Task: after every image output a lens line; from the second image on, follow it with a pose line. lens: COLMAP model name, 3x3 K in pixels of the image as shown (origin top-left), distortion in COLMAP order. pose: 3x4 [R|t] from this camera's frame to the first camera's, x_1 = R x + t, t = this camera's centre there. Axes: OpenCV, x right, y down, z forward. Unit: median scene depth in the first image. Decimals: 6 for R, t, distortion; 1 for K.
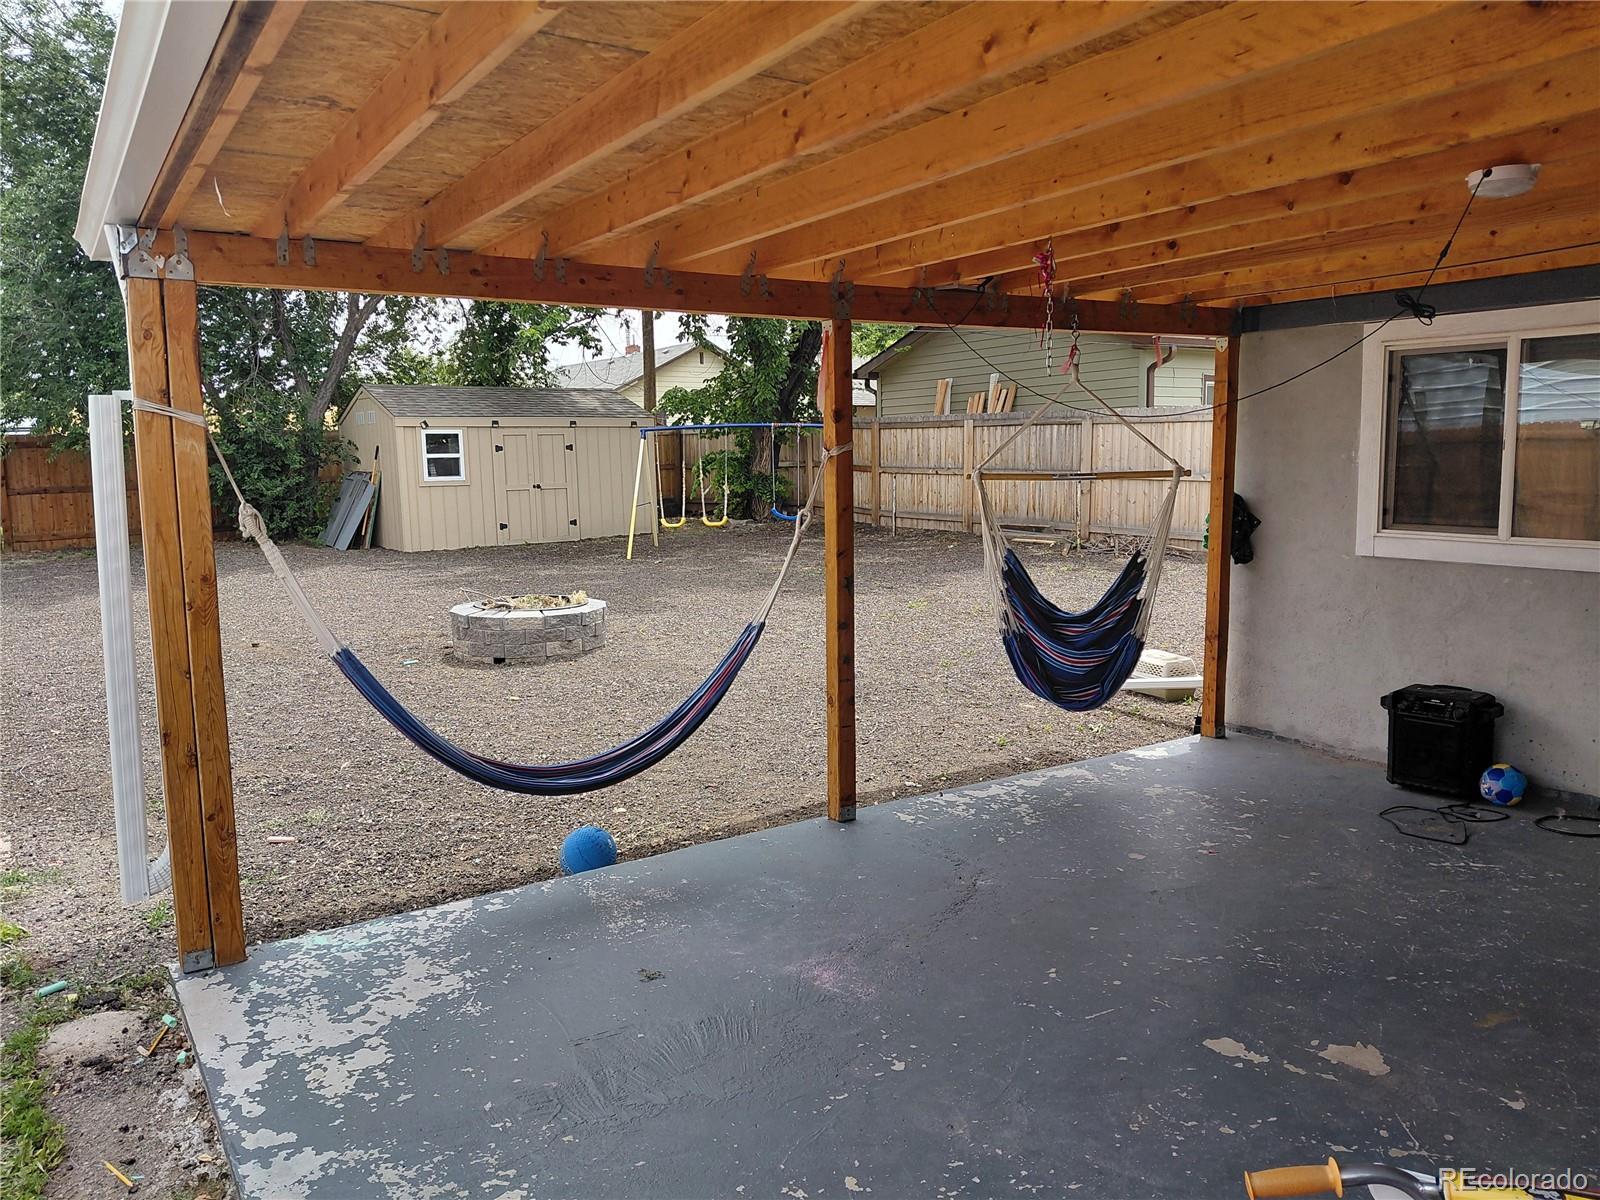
lens RADIAL K [[1178.0, 0, 816.7], [0, 1178.0, 595.1], [0, 0, 1]] dist [0.064962, -0.155103]
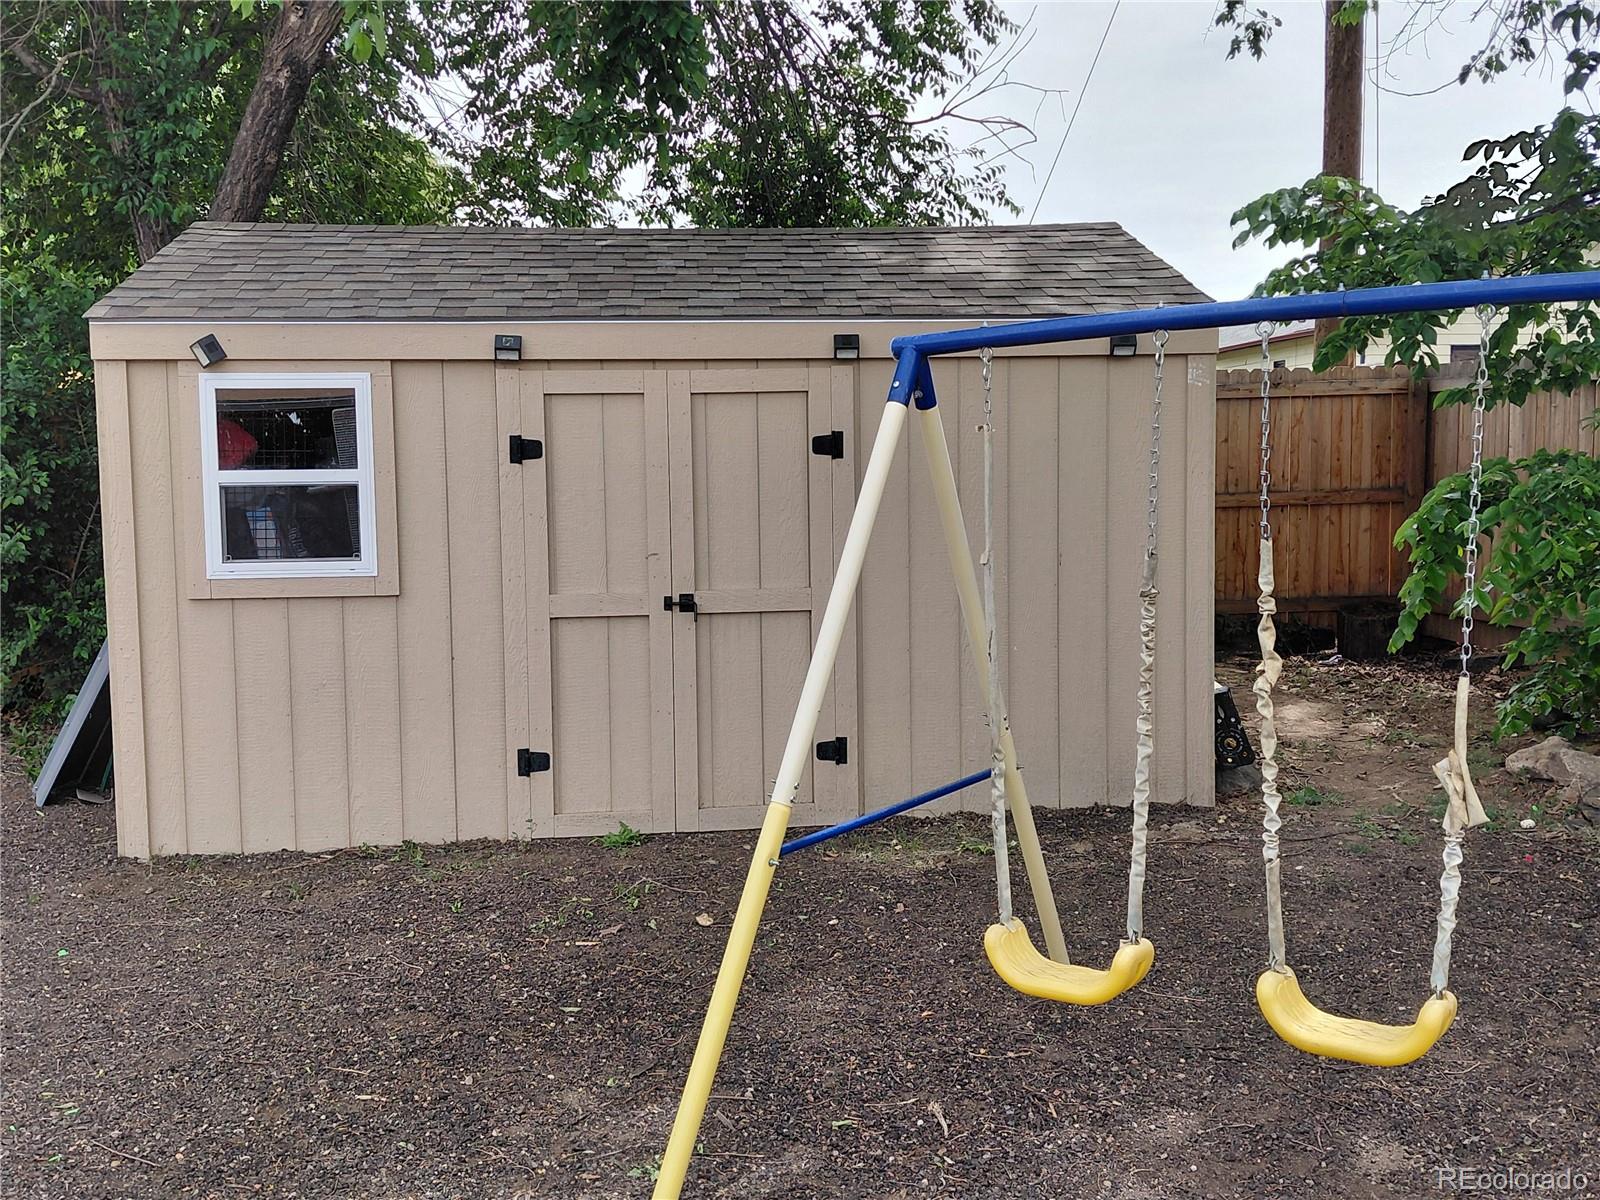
lens RADIAL K [[1615.8, 0, 800.0], [0, 1615.8, 600.0], [0, 0, 1]] dist [0.213101, -0.520085]
pose [[0.858738, 0.053514, -0.509612, -0.044052], [-0.063126, 0.998004, -0.001573, -0.095452], [0.508511, 0.033521, 0.860403, 0.736580]]
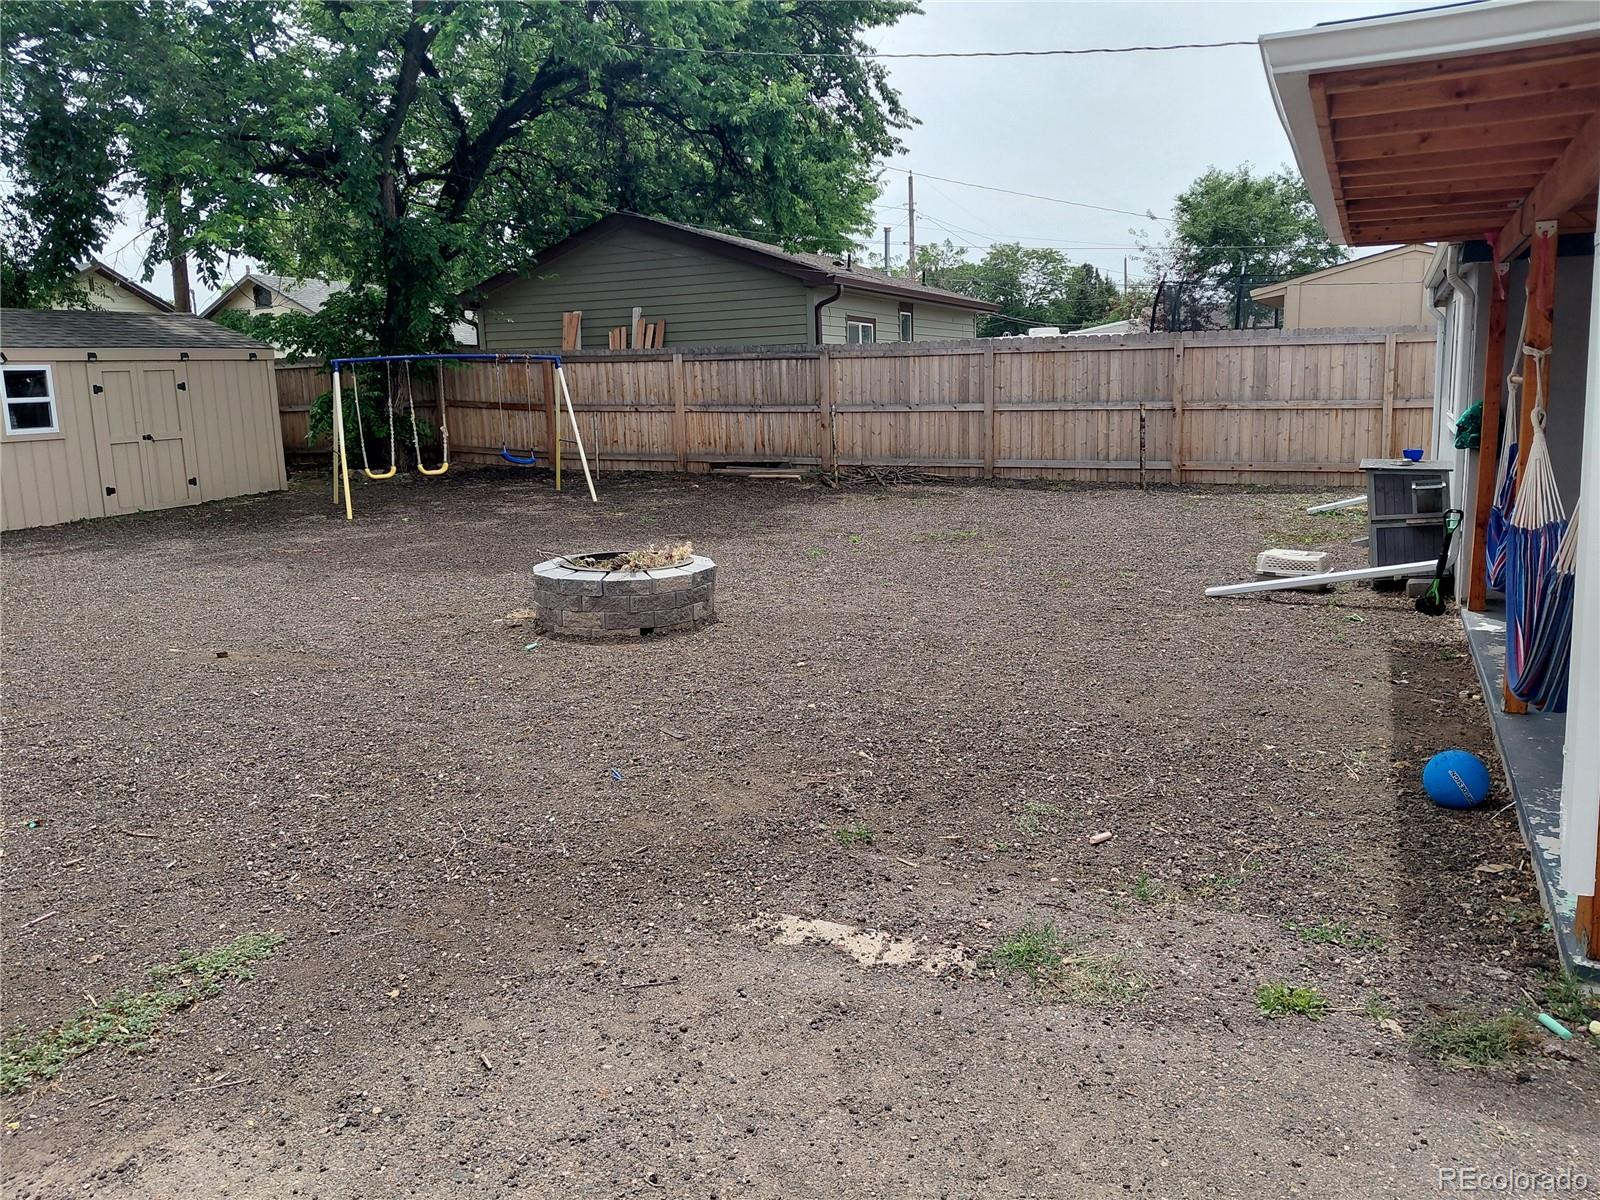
lens RADIAL K [[1178.0, 0, 816.7], [0, 1178.0, 595.1], [0, 0, 1]] dist [0.064962, -0.155103]
pose [[0.860714, -0.094970, 0.500152, -0.262115], [0.072691, 0.995306, 0.063896, -0.006239], [-0.503873, -0.018640, 0.863577, 0.104422]]
